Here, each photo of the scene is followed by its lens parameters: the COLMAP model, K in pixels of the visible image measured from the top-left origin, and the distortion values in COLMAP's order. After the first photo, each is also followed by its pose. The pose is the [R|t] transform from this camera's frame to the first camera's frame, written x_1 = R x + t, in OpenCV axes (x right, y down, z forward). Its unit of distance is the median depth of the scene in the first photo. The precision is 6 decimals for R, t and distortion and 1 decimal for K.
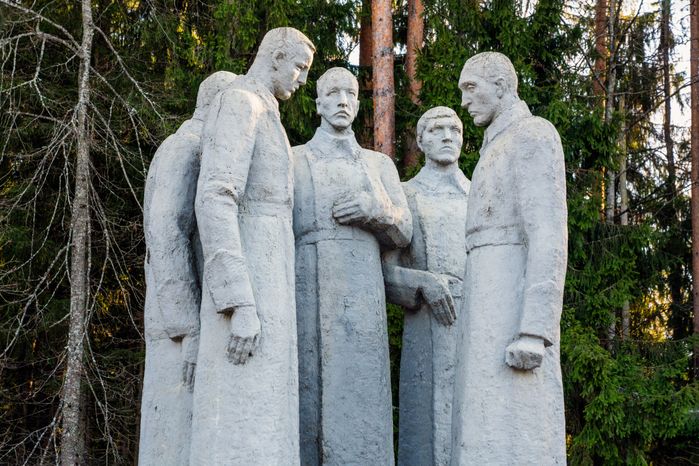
lens RADIAL K [[2085.0, 0, 344.4], [0, 2085.0, 233.9], [0, 0, 1]] dist [0.036515, 0.000000]
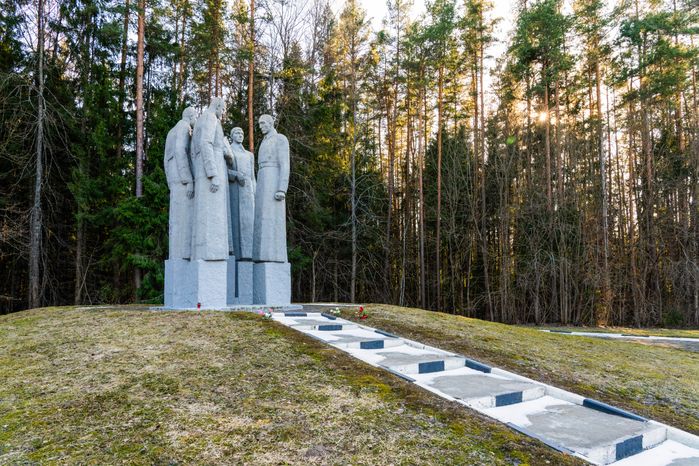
lens RADIAL K [[483.0, 0, 333.8], [0, 483.0, 253.7], [0, 0, 1]] dist [0.002508, 0.000567]
pose [[0.855033, 0.013393, 0.518401, -0.266123], [-0.097728, 0.985916, 0.135718, 0.029345], [-0.509282, -0.166705, 0.844299, 0.161543]]
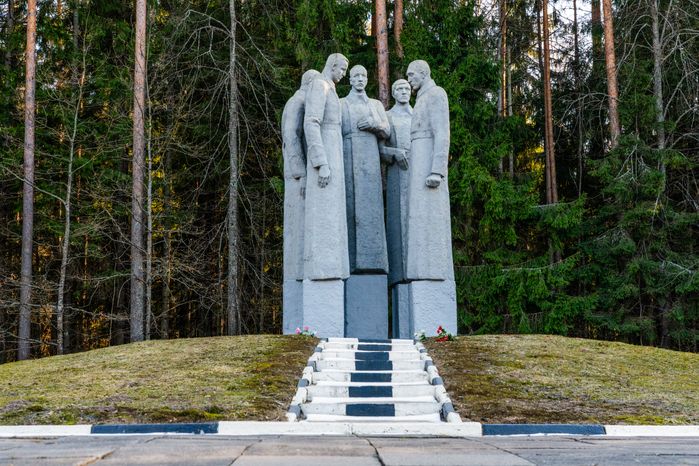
lens RADIAL K [[1314.1, 0, 345.4], [0, 1314.1, 232.8], [0, 0, 1]] dist [0.029106, 0.000000]
pose [[0.999466, -0.025029, -0.021012, 0.009699], [0.026901, 0.995197, 0.094127, -0.031028], [0.018555, -0.094642, 0.995338, -0.564556]]
